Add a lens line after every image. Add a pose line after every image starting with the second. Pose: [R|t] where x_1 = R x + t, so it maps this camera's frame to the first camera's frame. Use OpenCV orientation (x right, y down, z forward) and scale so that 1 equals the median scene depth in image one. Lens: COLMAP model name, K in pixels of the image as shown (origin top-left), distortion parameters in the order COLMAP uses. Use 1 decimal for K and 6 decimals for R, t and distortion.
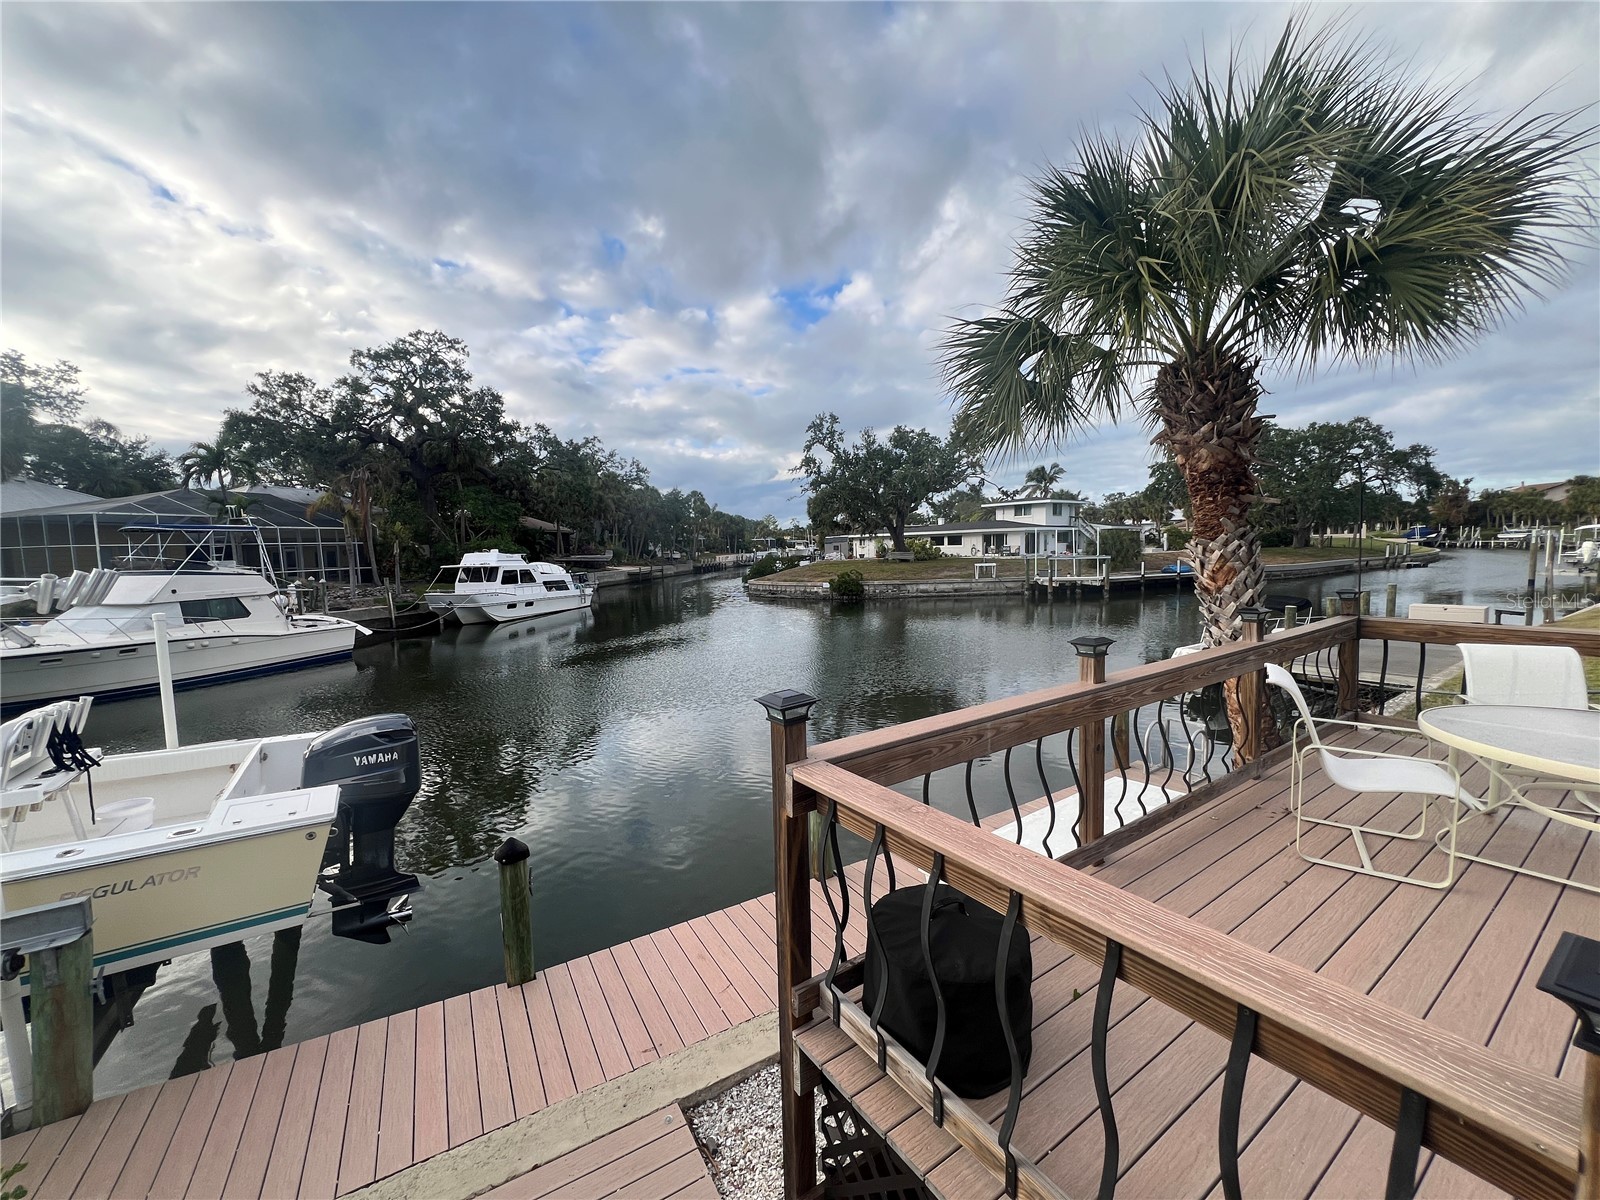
lens RADIAL K [[646.7, 0, 800.0], [0, 646.7, 600.0], [0, 0, 1]] dist [0.001059, -0.000007]
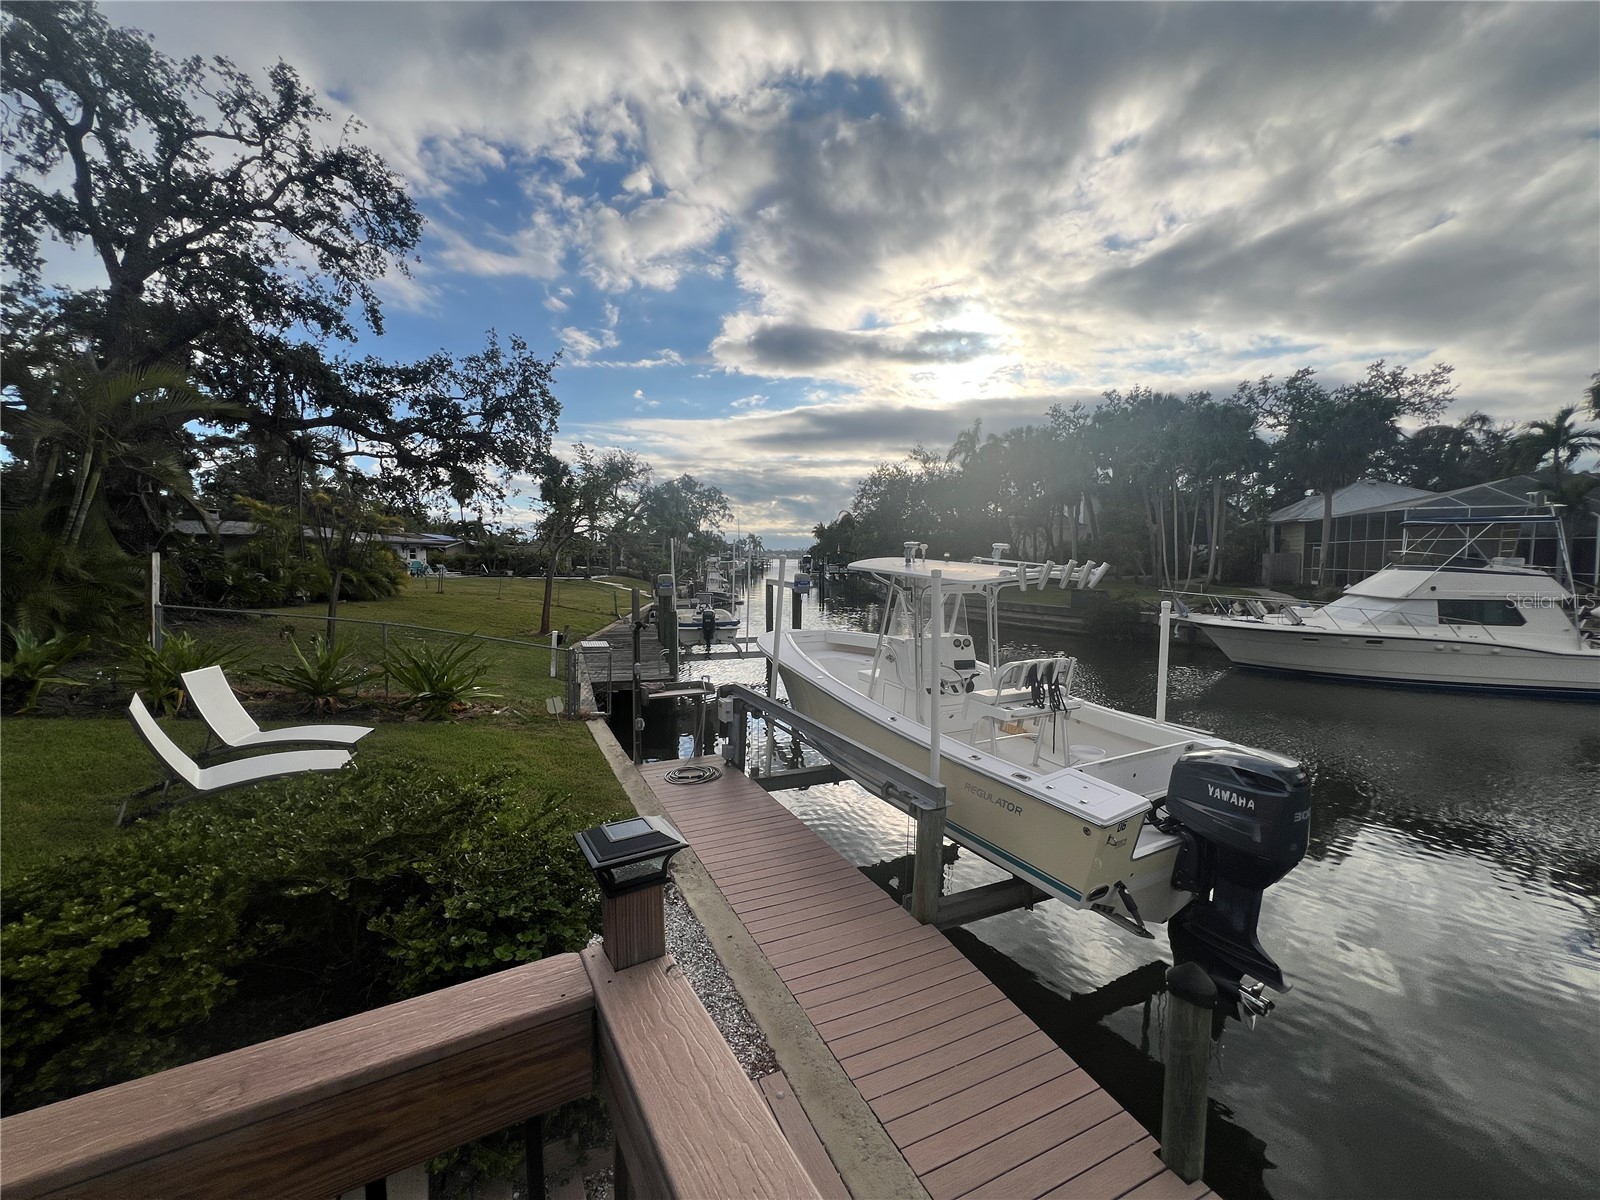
lens RADIAL K [[646.7, 0, 800.0], [0, 646.7, 600.0], [0, 0, 1]] dist [0.001059, -0.000007]
pose [[-0.095386, 0.091446, -0.991231, 0.060918], [-0.081961, 0.991669, 0.099374, -0.013450], [0.992060, 0.090721, -0.087096, 0.149070]]
